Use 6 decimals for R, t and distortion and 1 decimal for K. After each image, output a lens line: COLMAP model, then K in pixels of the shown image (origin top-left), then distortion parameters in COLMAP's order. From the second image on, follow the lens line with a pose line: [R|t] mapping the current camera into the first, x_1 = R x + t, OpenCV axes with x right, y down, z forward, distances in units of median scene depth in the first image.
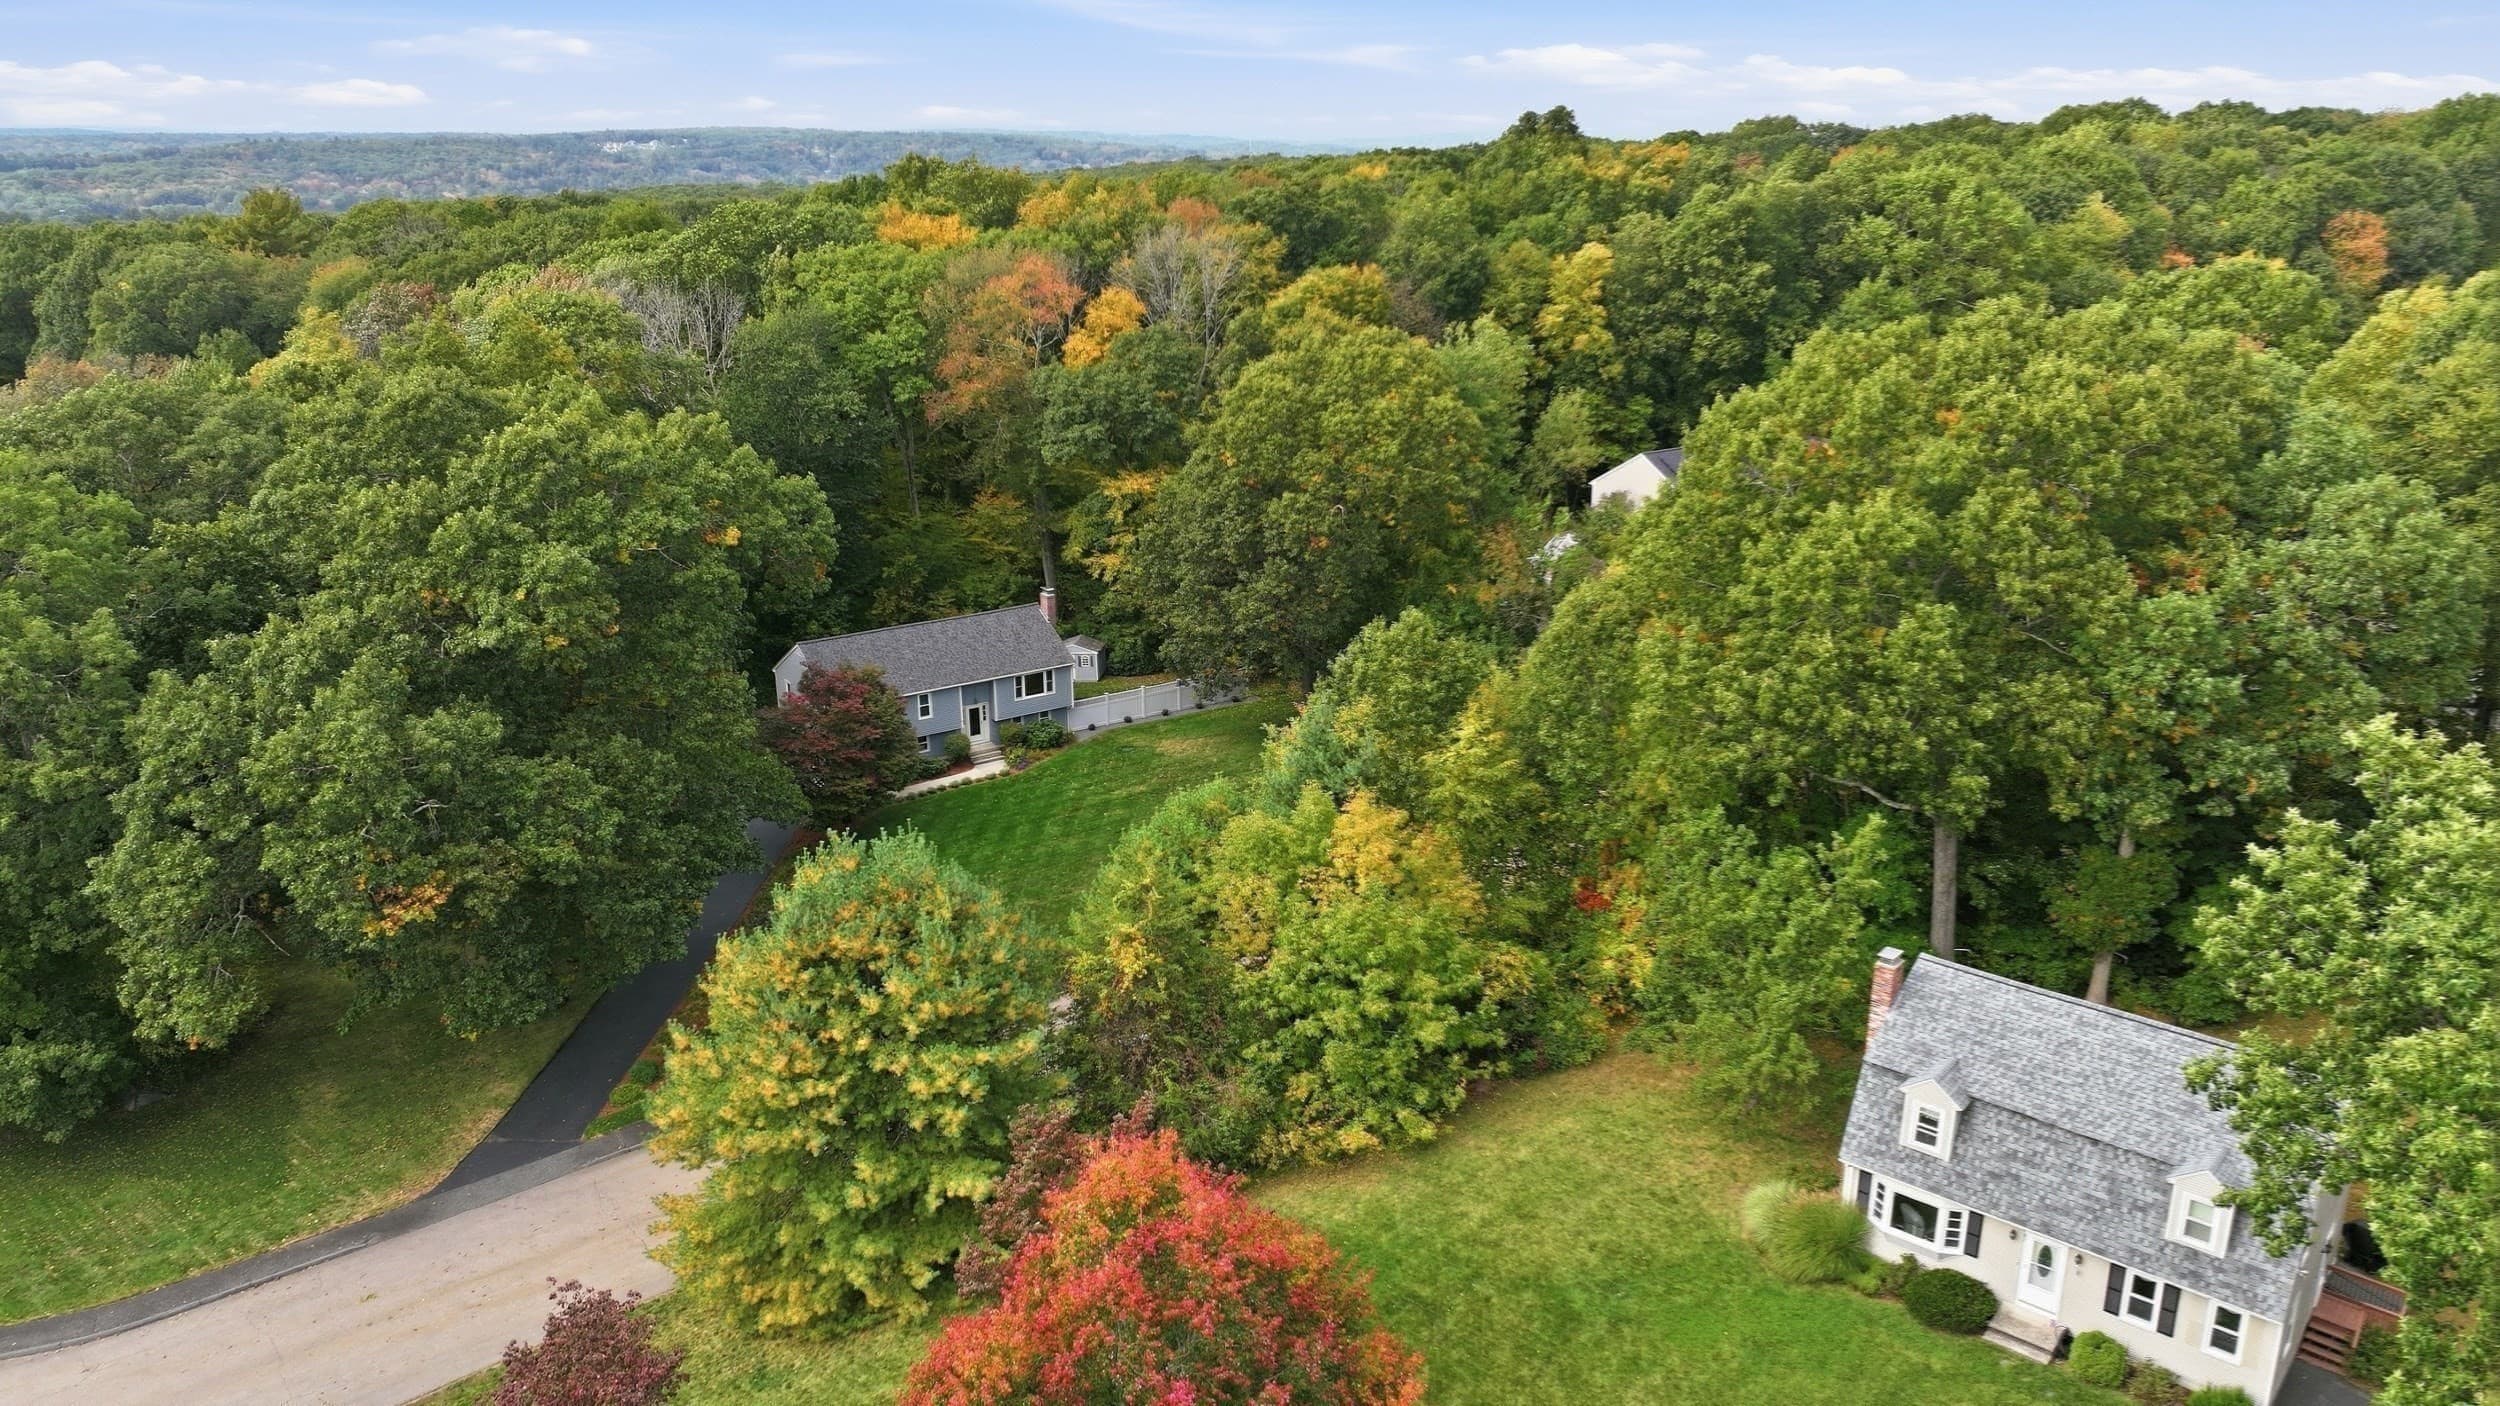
lens RADIAL K [[1776.9, 0, 1255.3], [0, 1776.9, 688.9], [0, 0, 1]] dist [-0.000368, -0.003003]
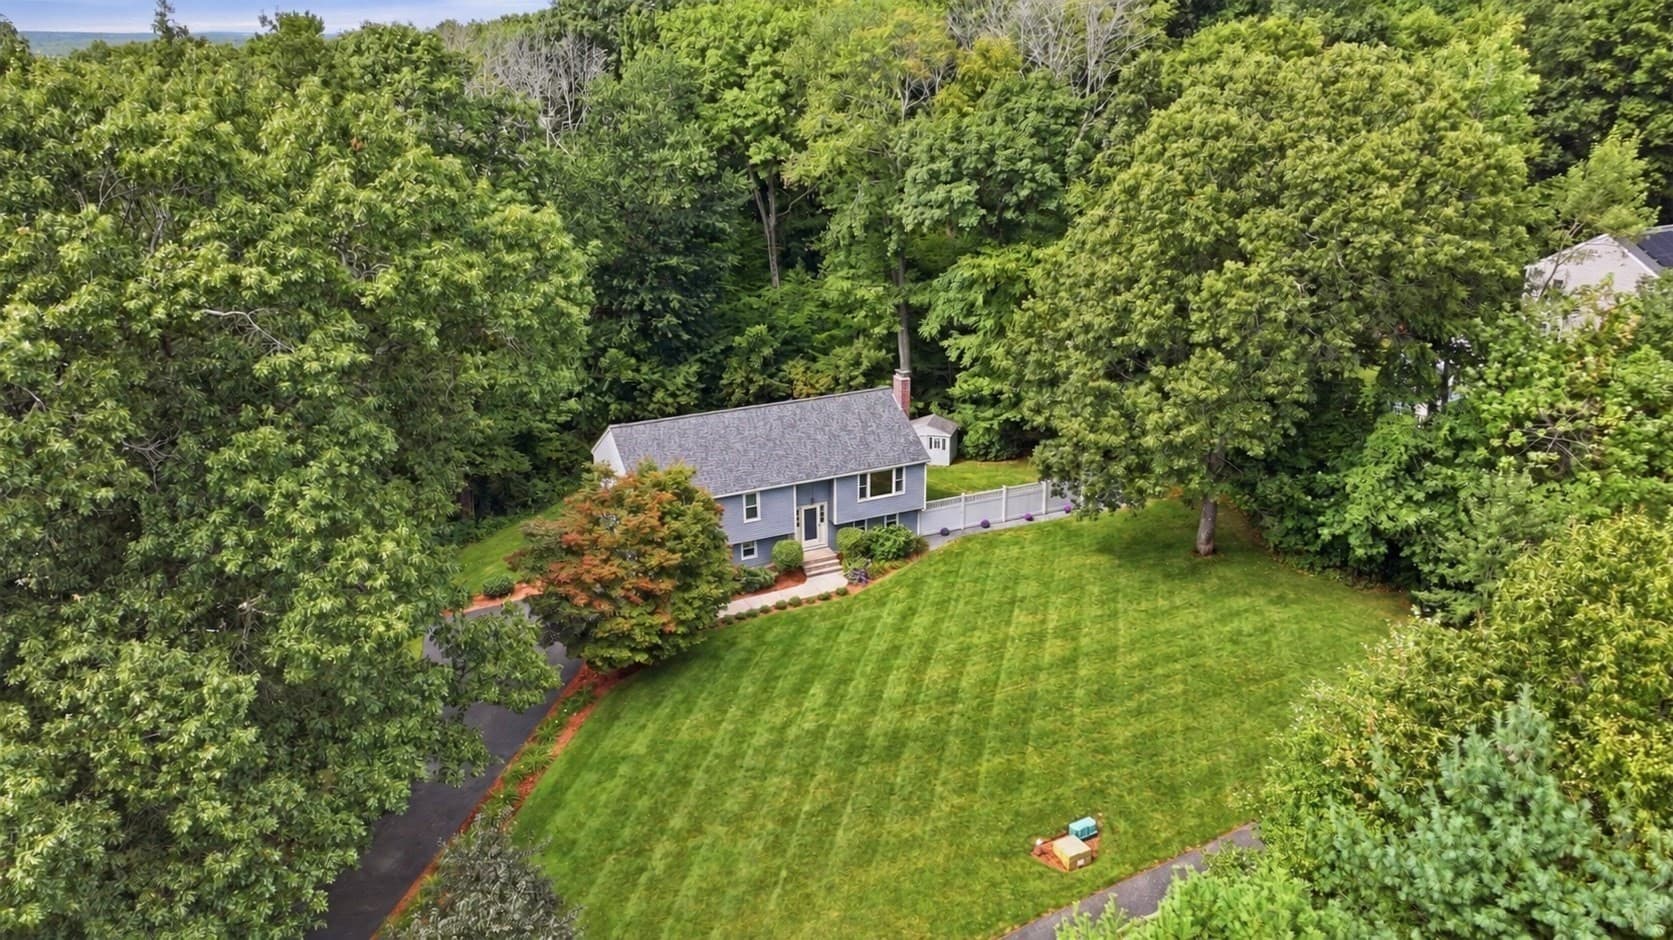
lens RADIAL K [[1189.1, 0, 843.2], [0, 1189.1, 477.0], [0, 0, 1]] dist [-0.000368, -0.003003]
pose [[0.985922, 0.051761, -0.158994, -0.048632], [-0.043333, 0.997488, 0.056028, -0.035638], [0.161495, -0.048349, 0.985688, 0.409589]]
